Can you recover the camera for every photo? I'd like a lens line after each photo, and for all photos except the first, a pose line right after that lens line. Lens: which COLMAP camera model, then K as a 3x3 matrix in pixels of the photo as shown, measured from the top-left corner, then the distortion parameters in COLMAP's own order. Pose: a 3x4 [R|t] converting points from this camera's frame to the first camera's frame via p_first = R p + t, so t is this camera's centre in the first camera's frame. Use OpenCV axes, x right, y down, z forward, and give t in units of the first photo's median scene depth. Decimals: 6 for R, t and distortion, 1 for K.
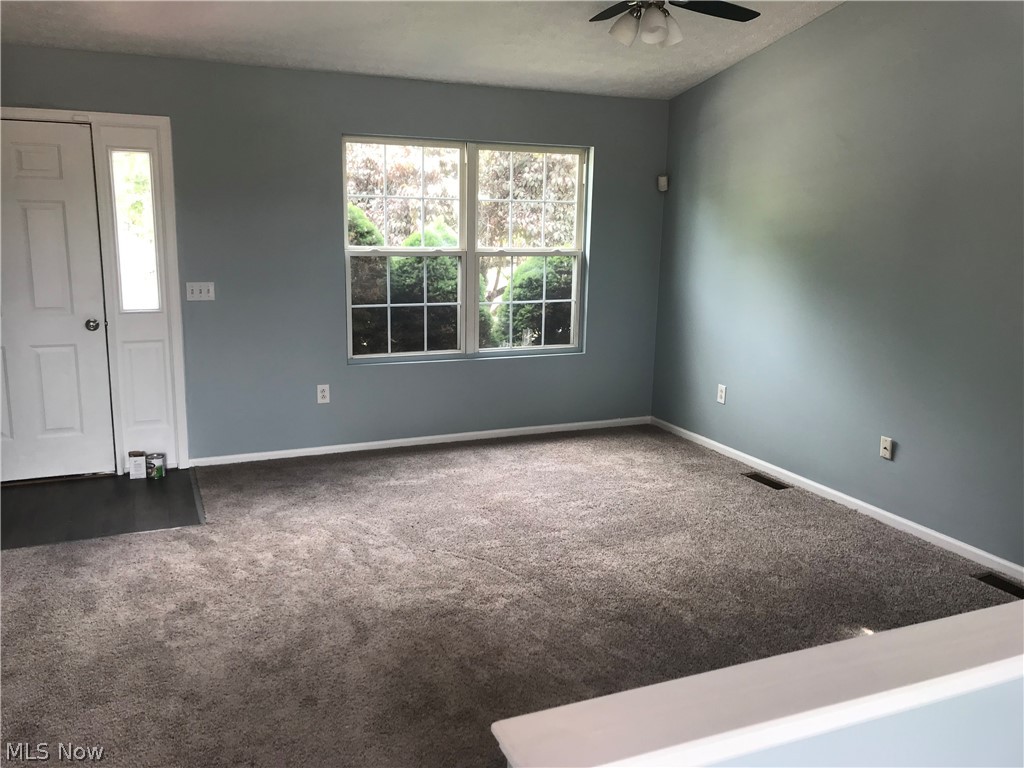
lens RADIAL K [[835.8, 0, 515.9], [0, 835.8, 383.8], [0, 0, 1]] dist [0.031896, -0.053179]
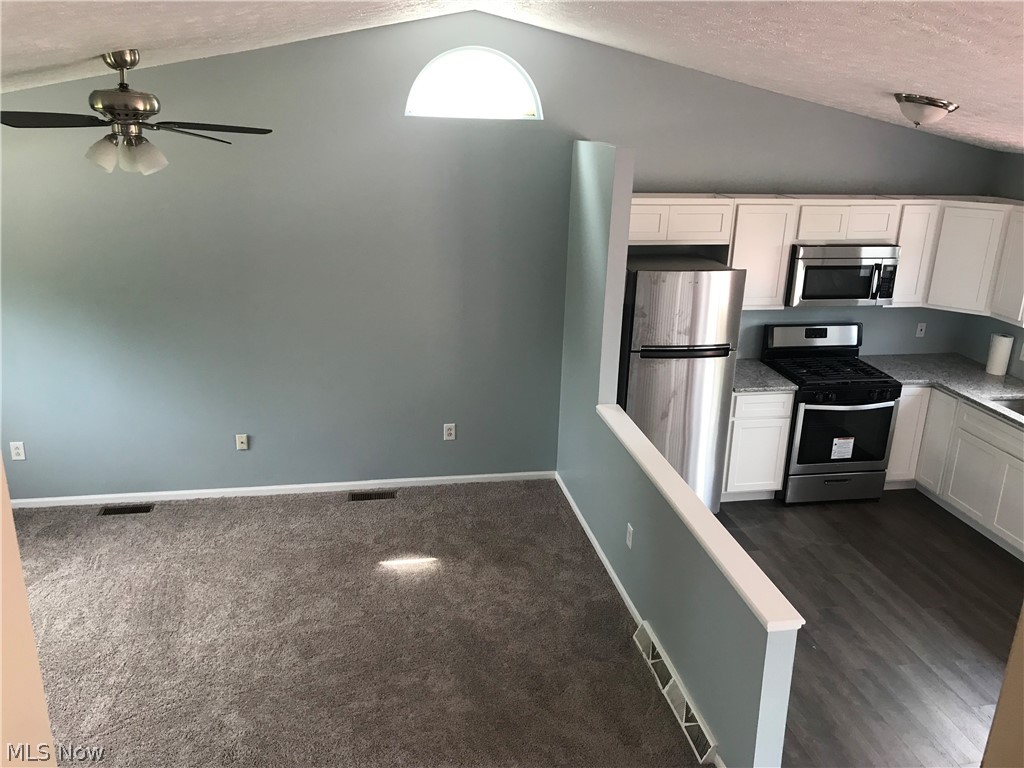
lens RADIAL K [[835.8, 0, 504.2], [0, 835.8, 386.6], [0, 0, 1]] dist [0.031896, -0.053179]
pose [[0.221061, -0.326316, 0.919048, -0.624066], [0.167317, 0.941080, 0.293893, -0.314972], [-0.960800, 0.088804, 0.262634, 0.269572]]
